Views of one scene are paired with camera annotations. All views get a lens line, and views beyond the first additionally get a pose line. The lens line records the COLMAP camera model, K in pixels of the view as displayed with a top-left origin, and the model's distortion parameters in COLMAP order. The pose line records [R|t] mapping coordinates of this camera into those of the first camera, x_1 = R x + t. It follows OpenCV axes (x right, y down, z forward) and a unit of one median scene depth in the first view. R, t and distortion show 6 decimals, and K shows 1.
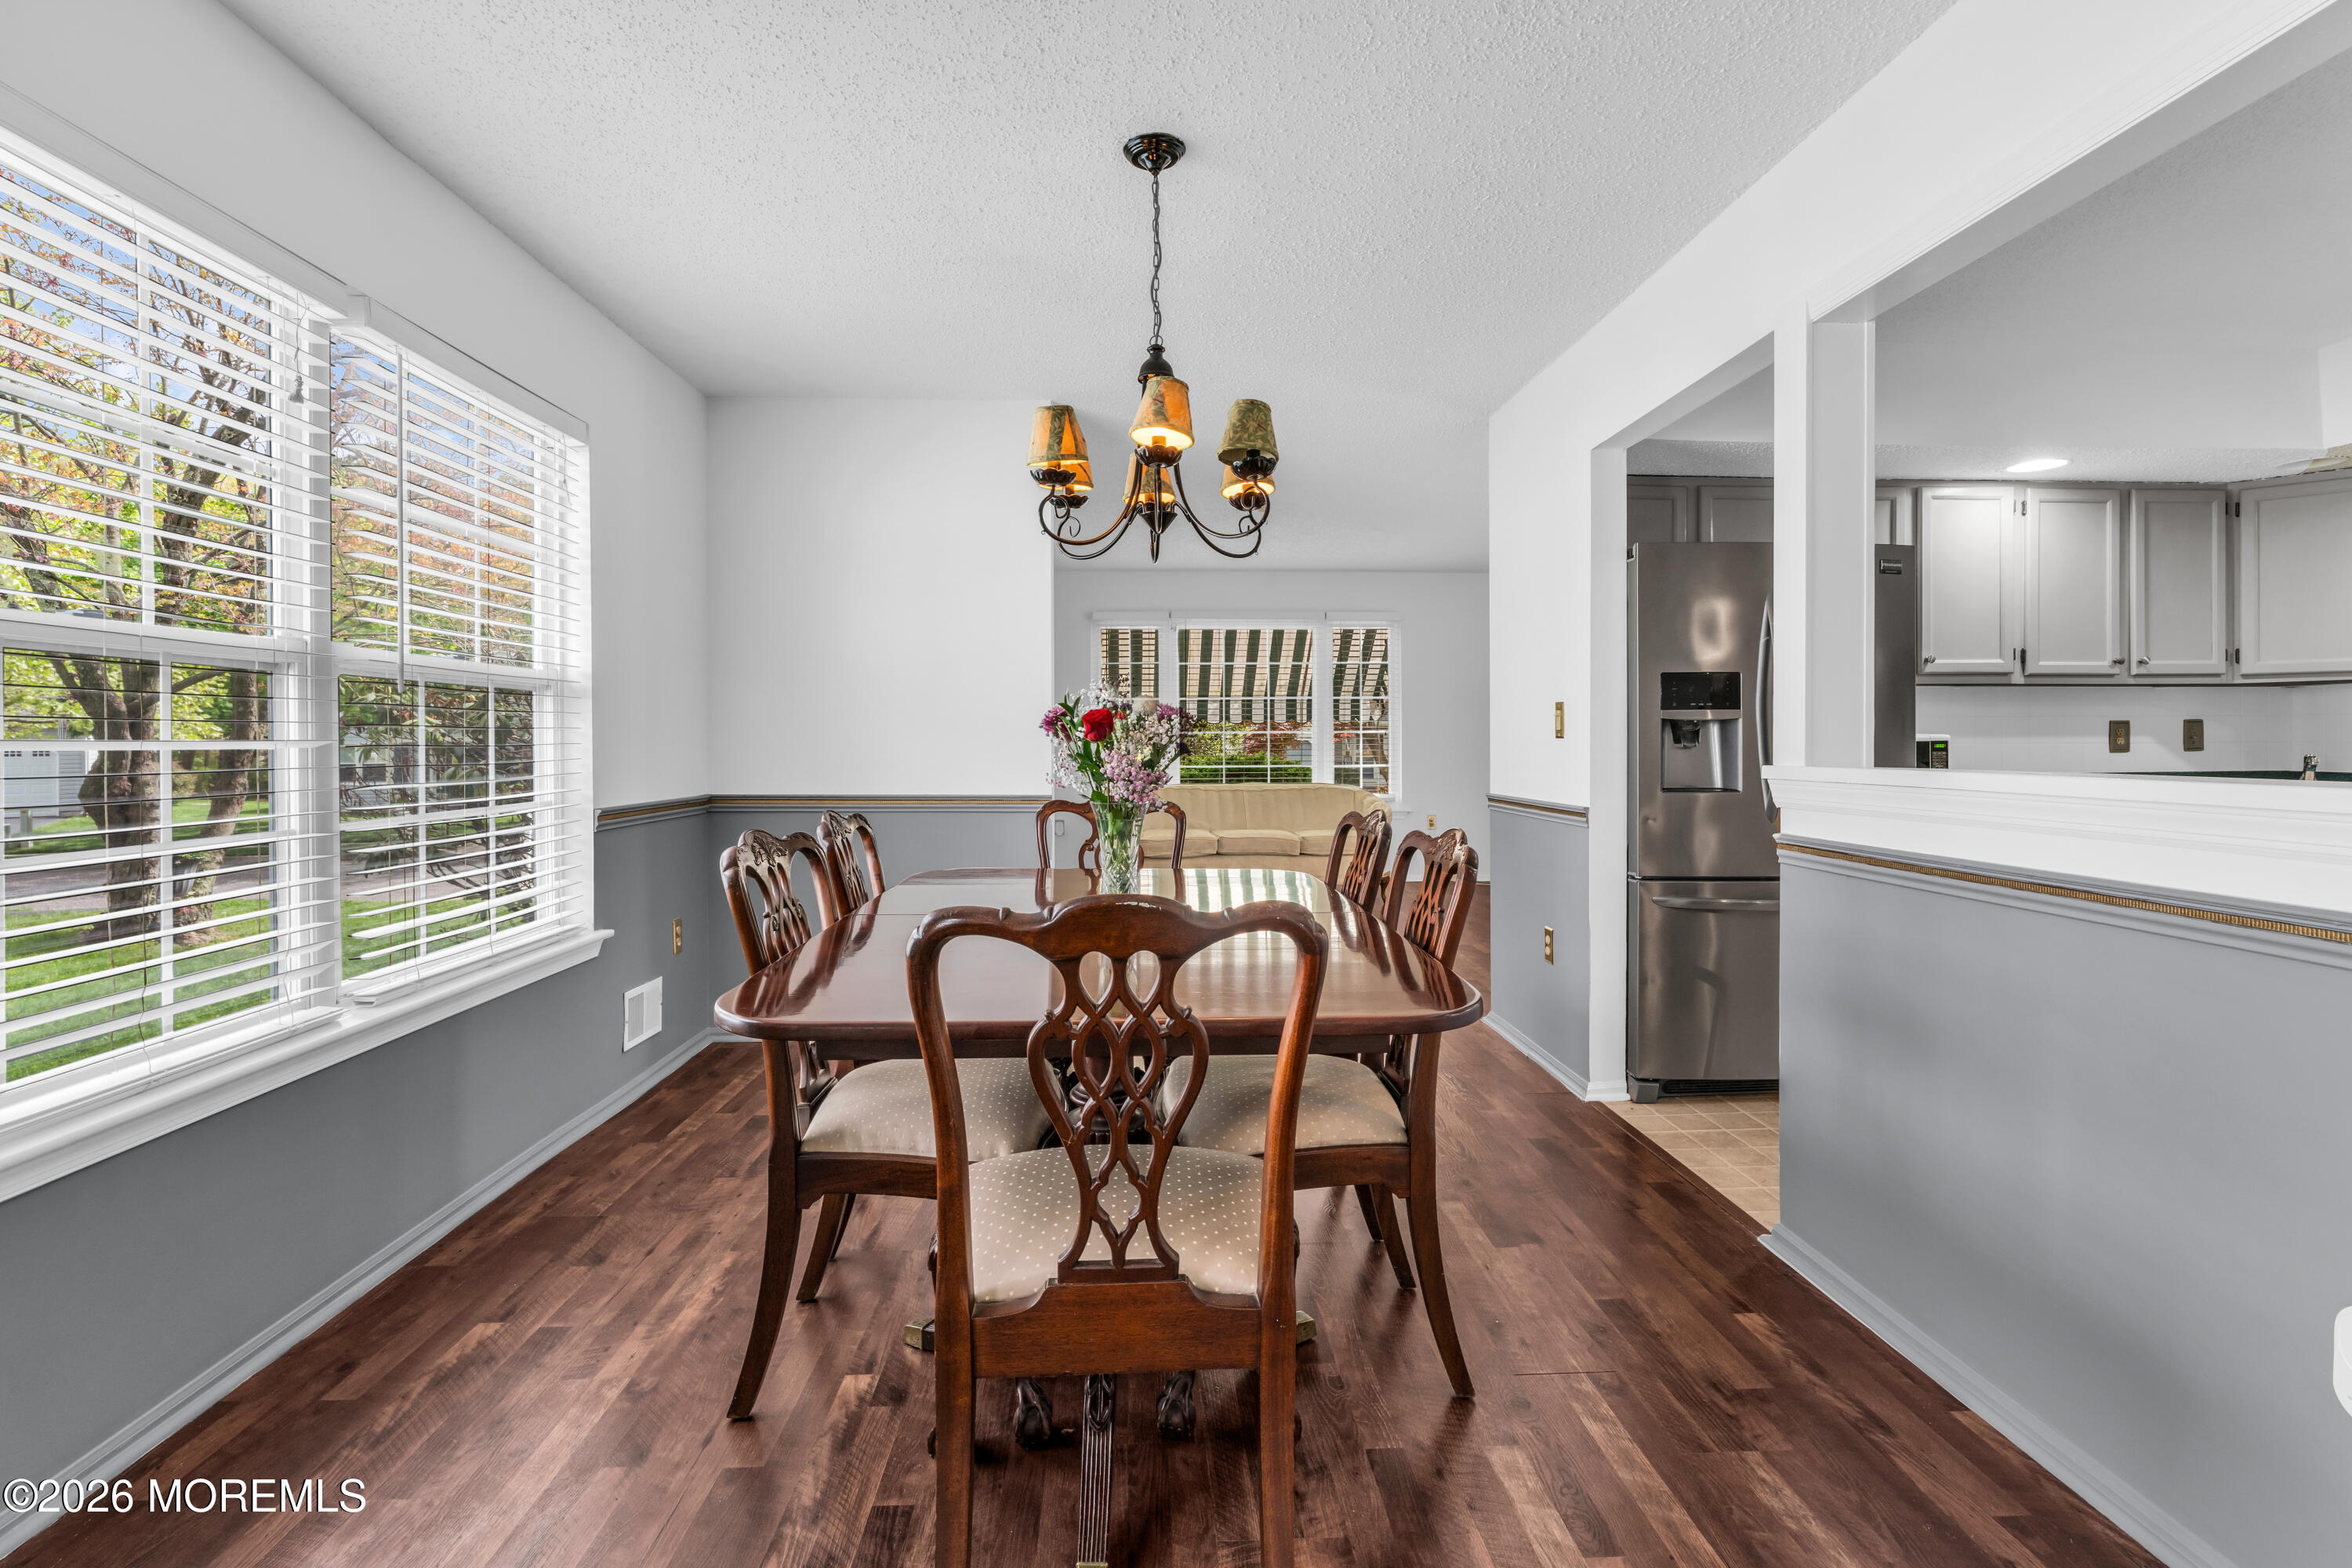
lens RADIAL K [[1115.6, 0, 1193.0], [0, 1115.6, 753.8], [0, 0, 1]] dist [-0.000868, -0.000114]
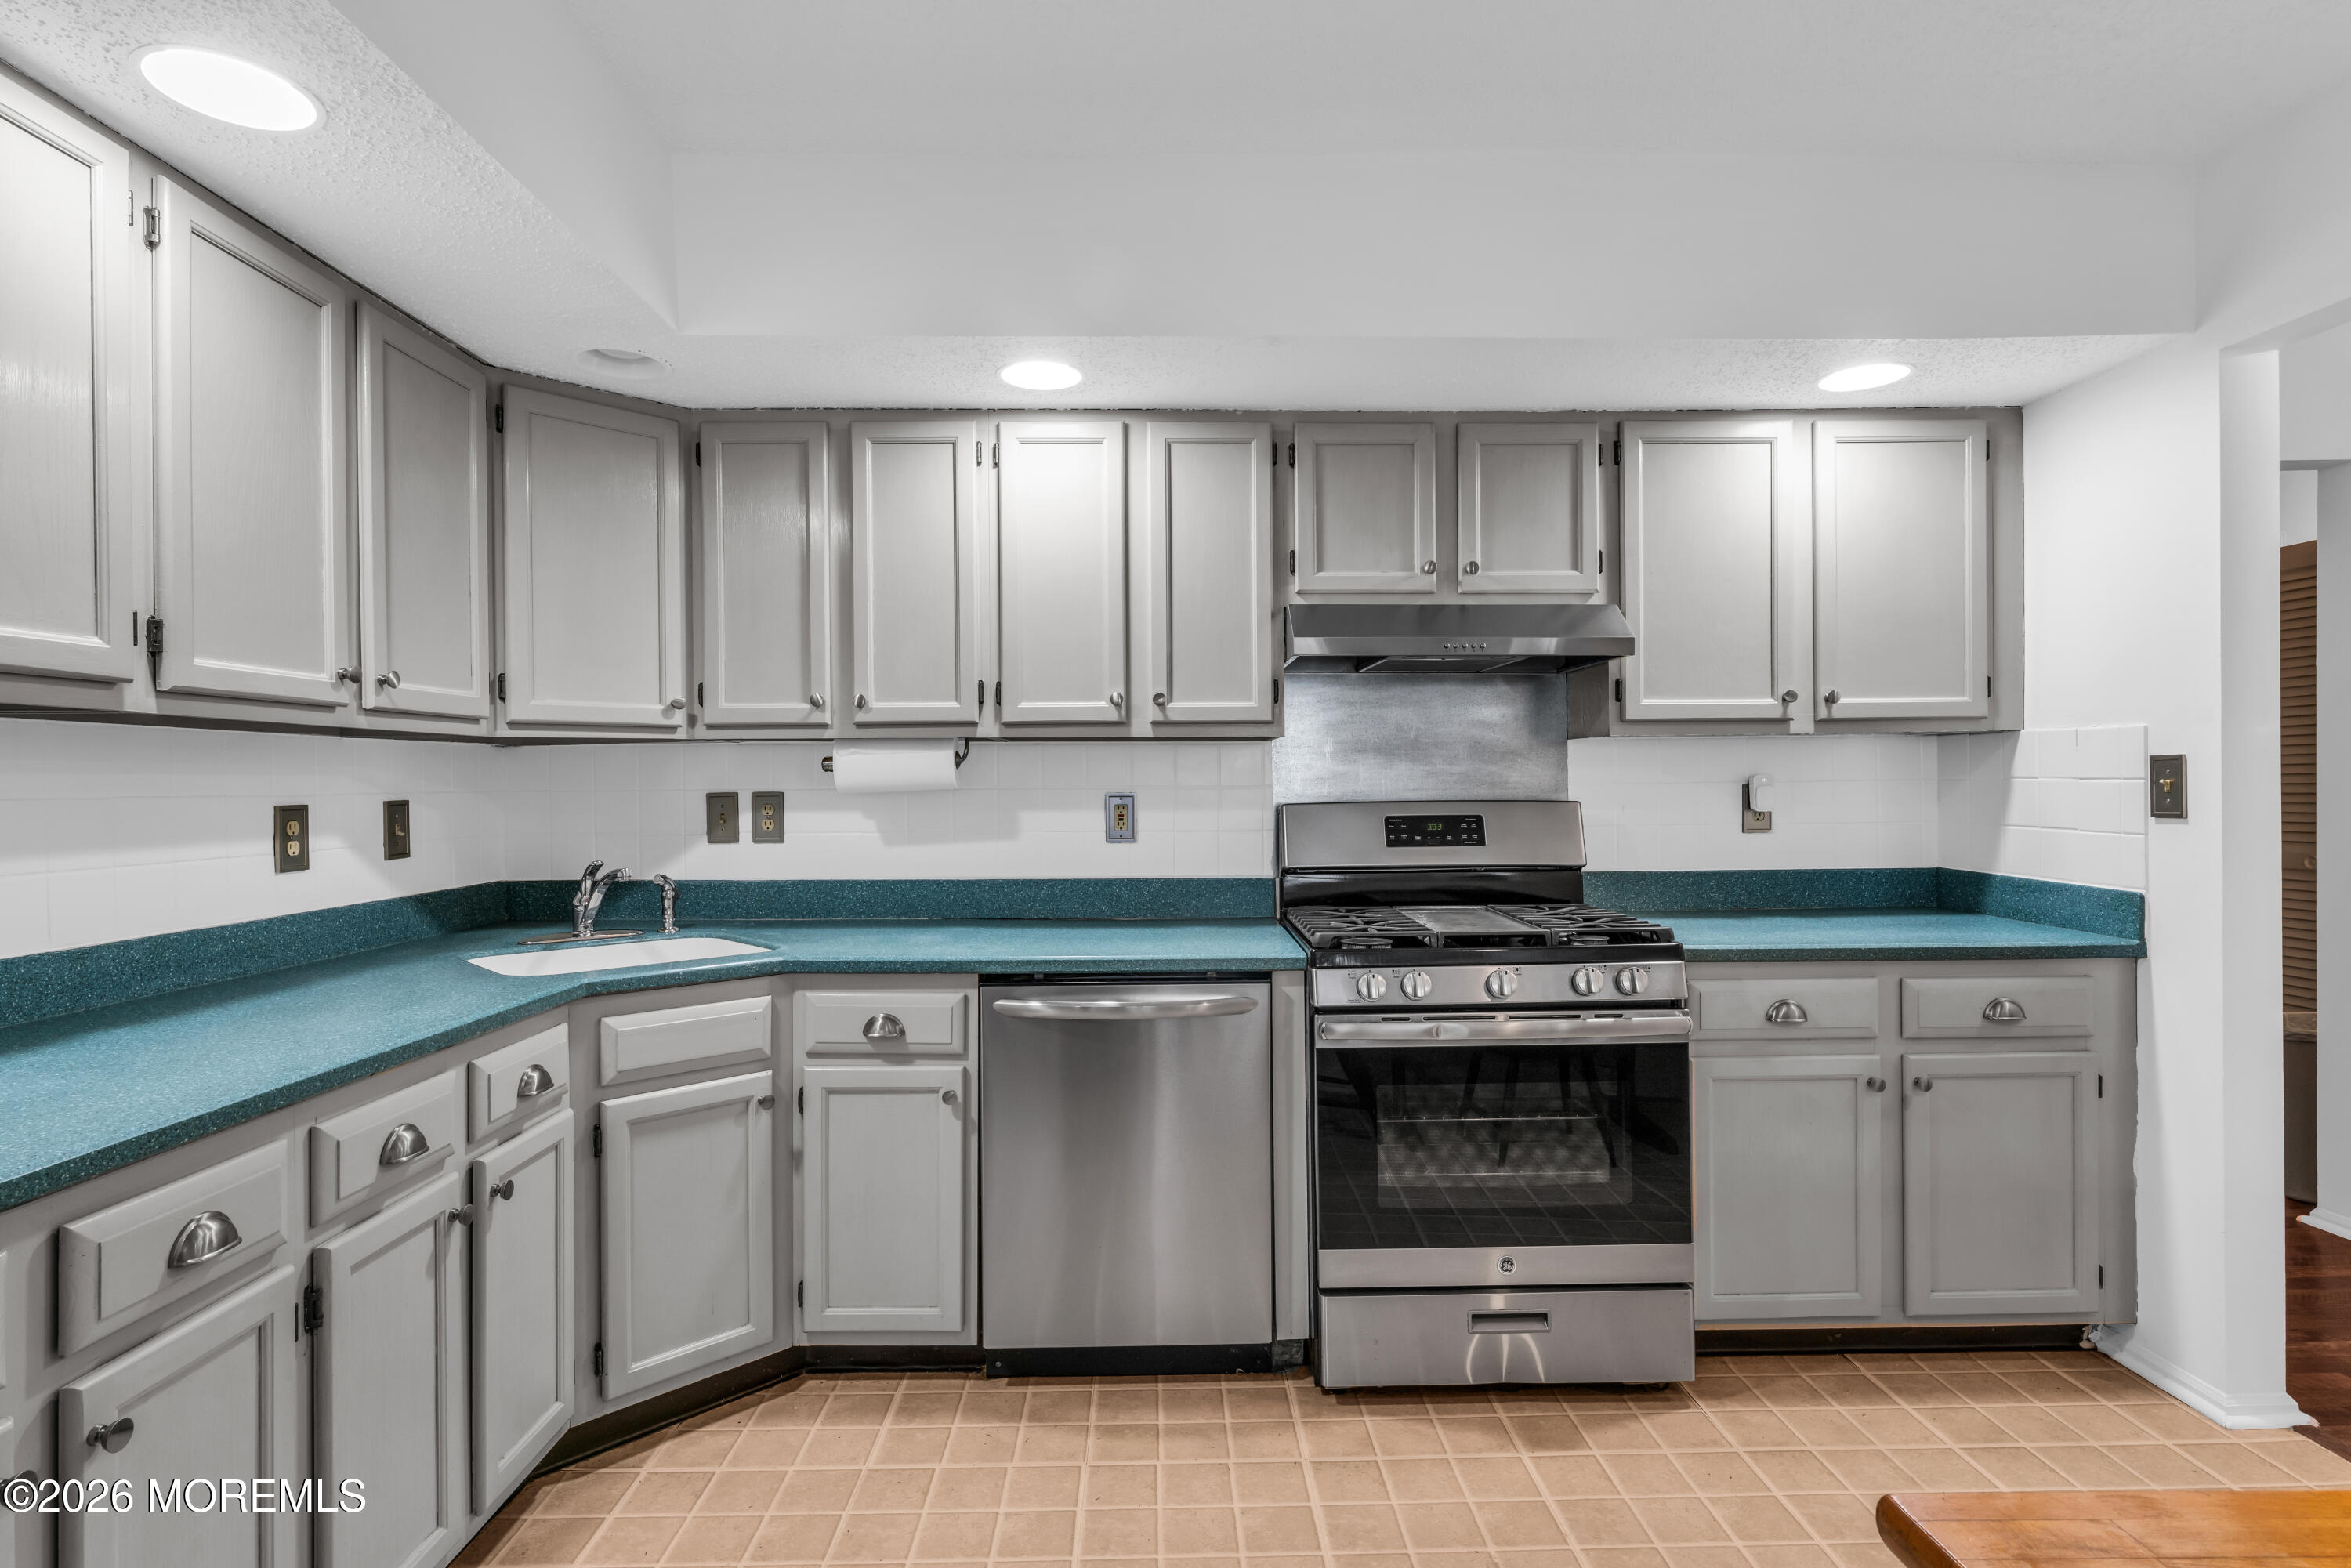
lens RADIAL K [[1175.2, 0, 1175.5], [0, 1175.2, 784.0], [0, 0, 1]] dist [-0.002473, -0.000306]
pose [[0.035900, 0.002494, 0.999352, 0.211768], [0.017866, 0.999835, -0.003137, -0.018310], [-0.999196, 0.017967, 0.035850, 0.368804]]
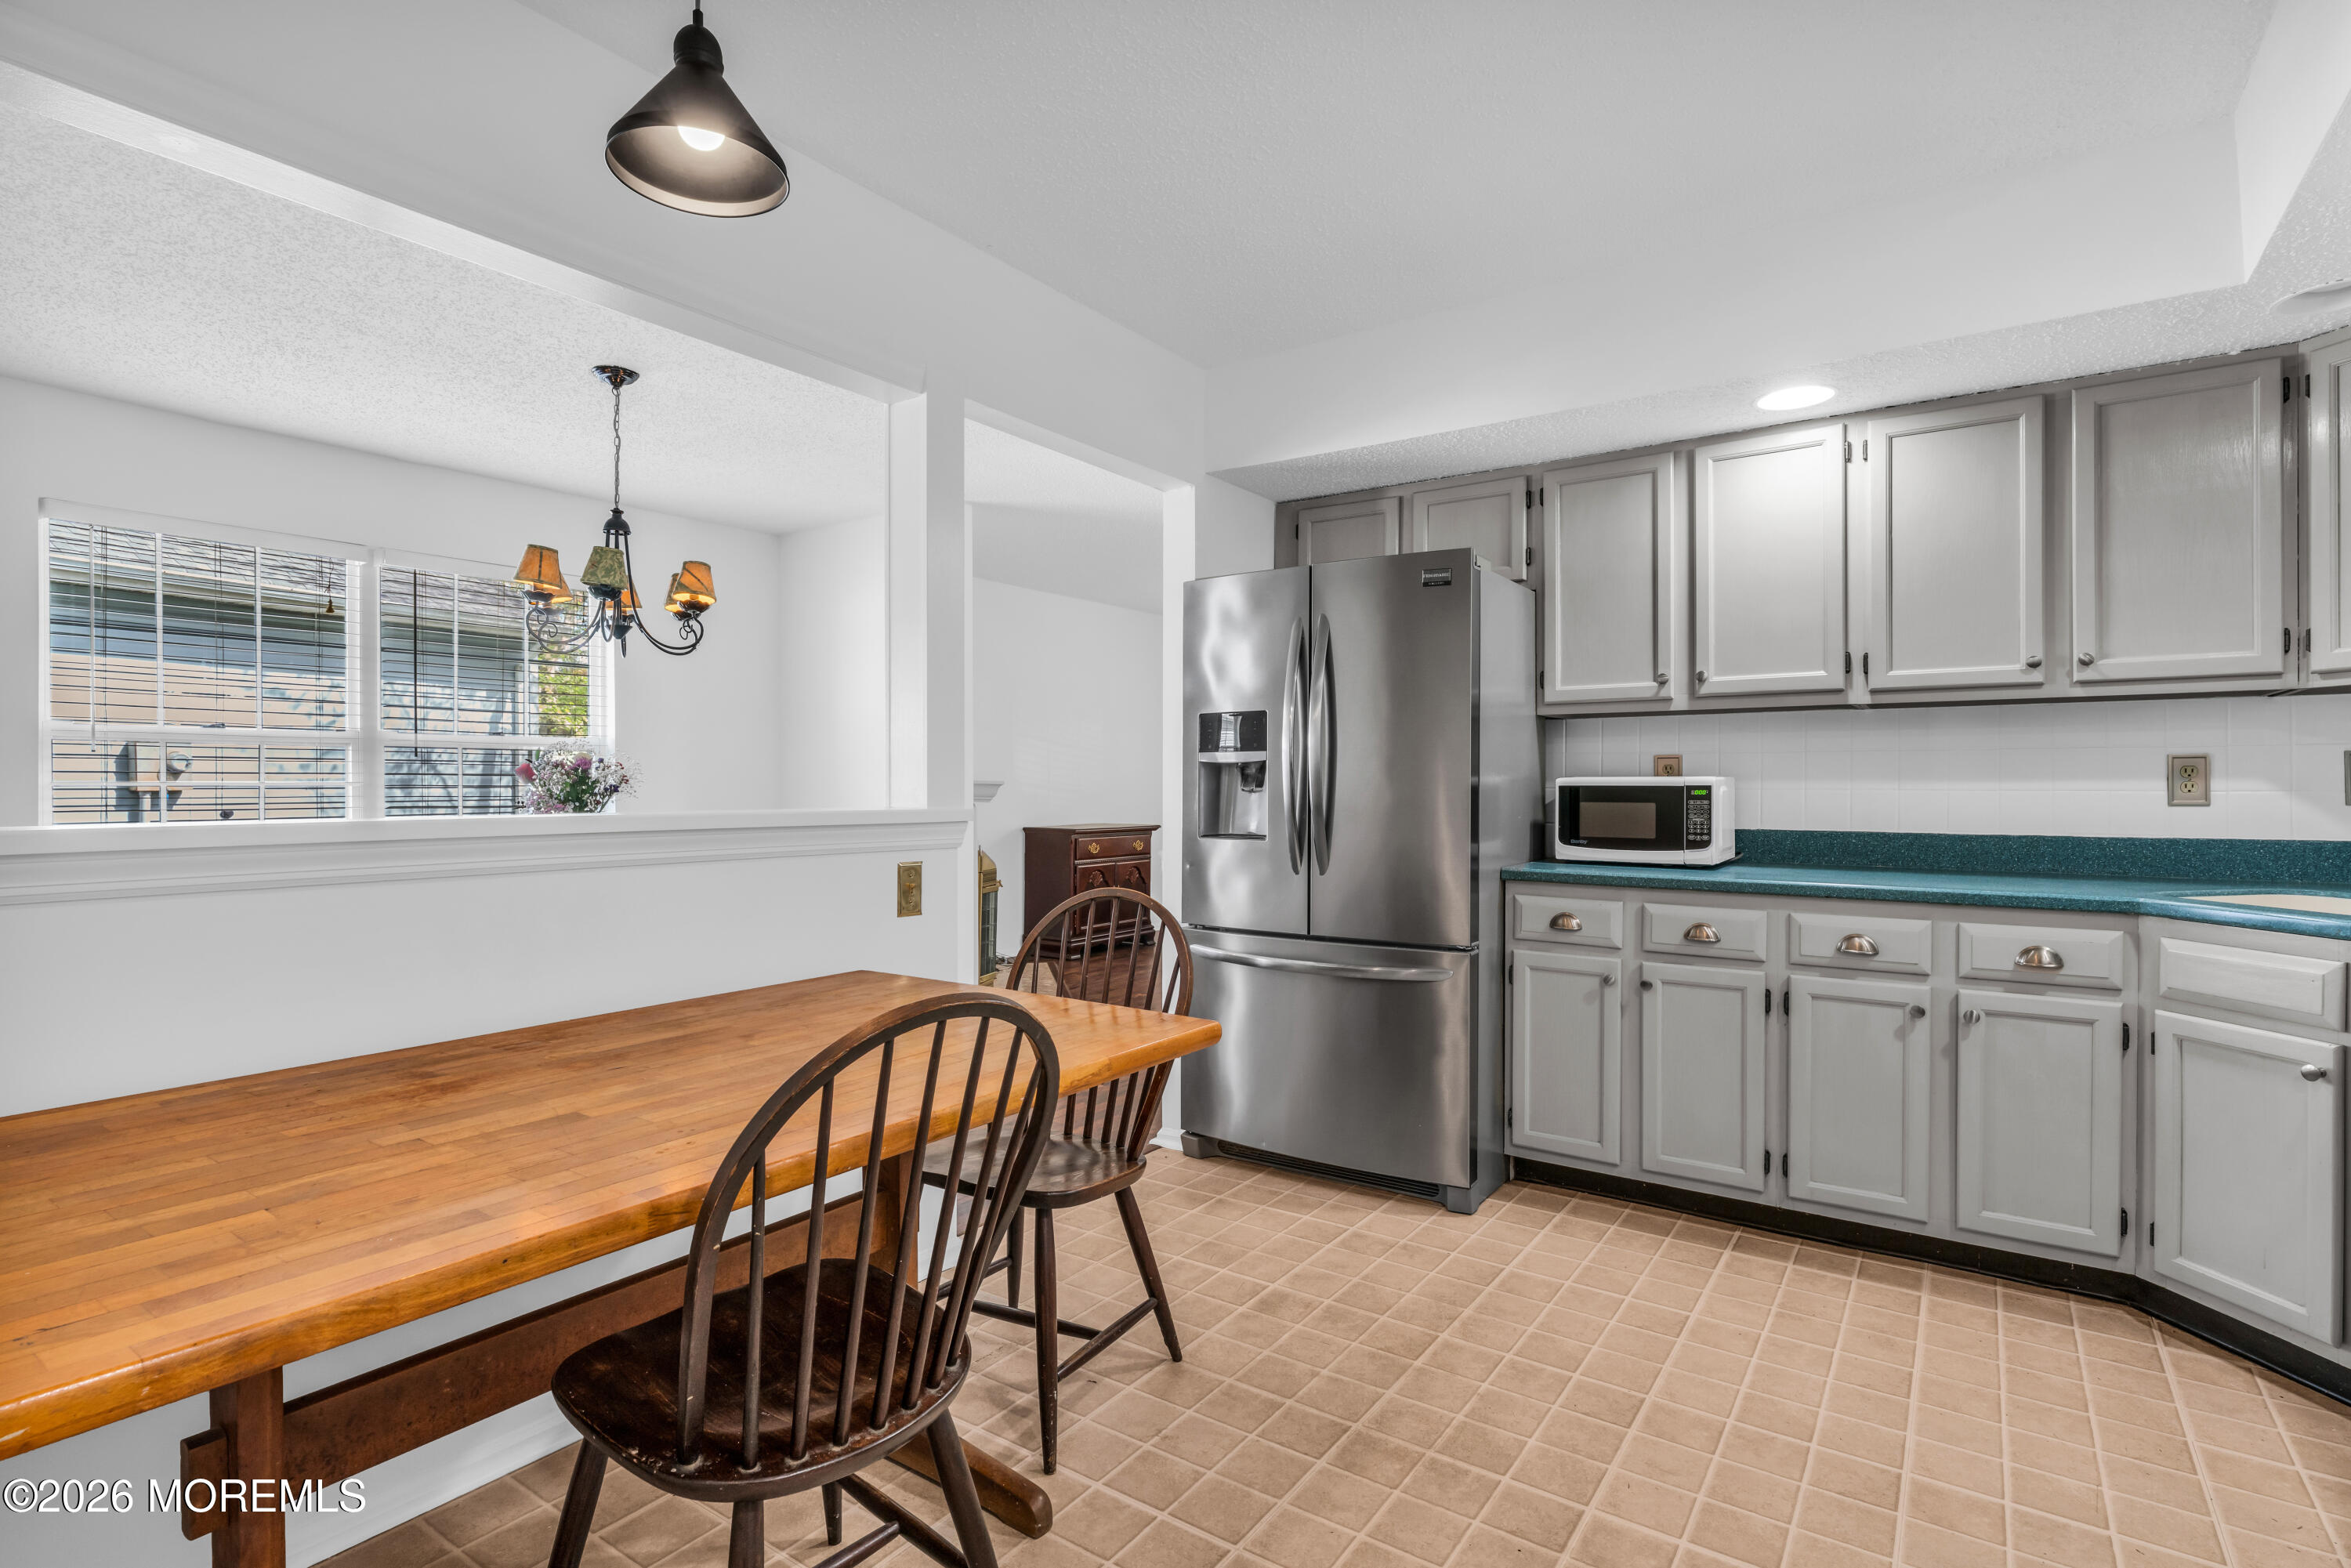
lens RADIAL K [[1158.8, 0, 1164.5], [0, 1158.8, 787.3], [0, 0, 1]] dist [0.000504, -0.000231]
pose [[0.779706, 0.004401, -0.626131, 0.481683], [-0.008174, 0.999962, -0.003151, -0.002828], [0.626093, 0.007575, 0.779712, 0.092431]]
